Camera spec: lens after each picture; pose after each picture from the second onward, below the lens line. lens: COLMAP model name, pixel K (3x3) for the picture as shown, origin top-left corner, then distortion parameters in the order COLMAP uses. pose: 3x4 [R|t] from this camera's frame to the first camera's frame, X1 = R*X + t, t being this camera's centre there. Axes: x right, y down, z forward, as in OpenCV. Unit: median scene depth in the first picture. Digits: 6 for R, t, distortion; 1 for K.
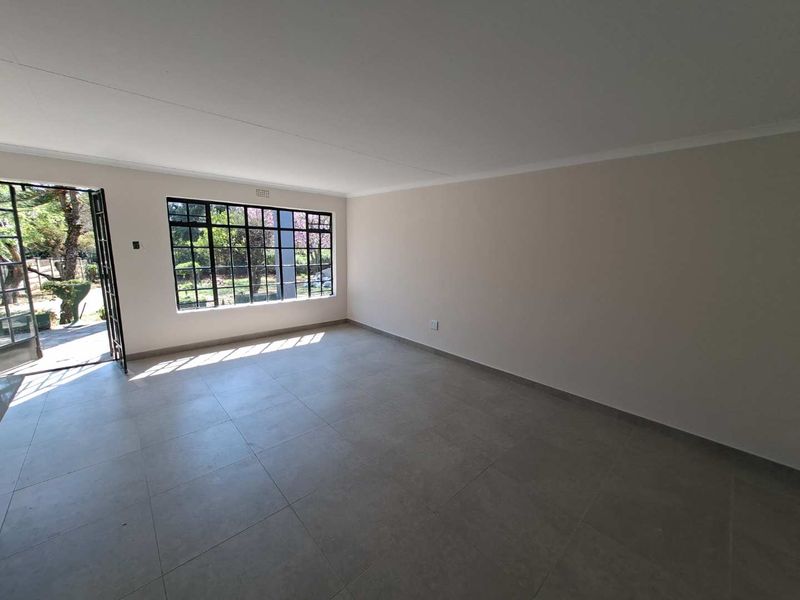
lens RADIAL K [[320.1, 0, 405.8], [0, 320.1, 298.0], [0, 0, 1]] dist [0.001164, 0.000582]
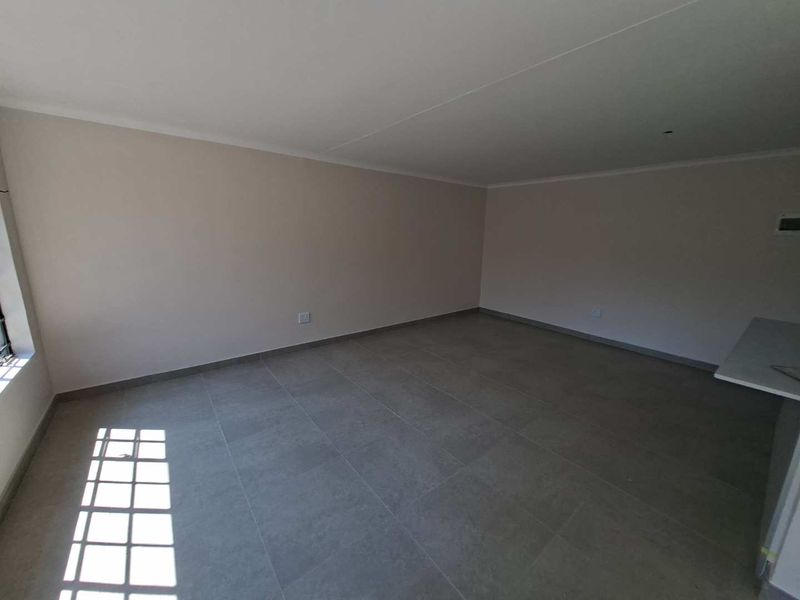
lens RADIAL K [[320.1, 0, 405.8], [0, 320.1, 298.0], [0, 0, 1]] dist [0.001164, 0.000582]
pose [[0.076435, -0.232756, 0.969527, -0.681648], [0.140929, 0.965132, 0.220590, -0.116621], [-0.987065, 0.119774, 0.106572, 0.572323]]
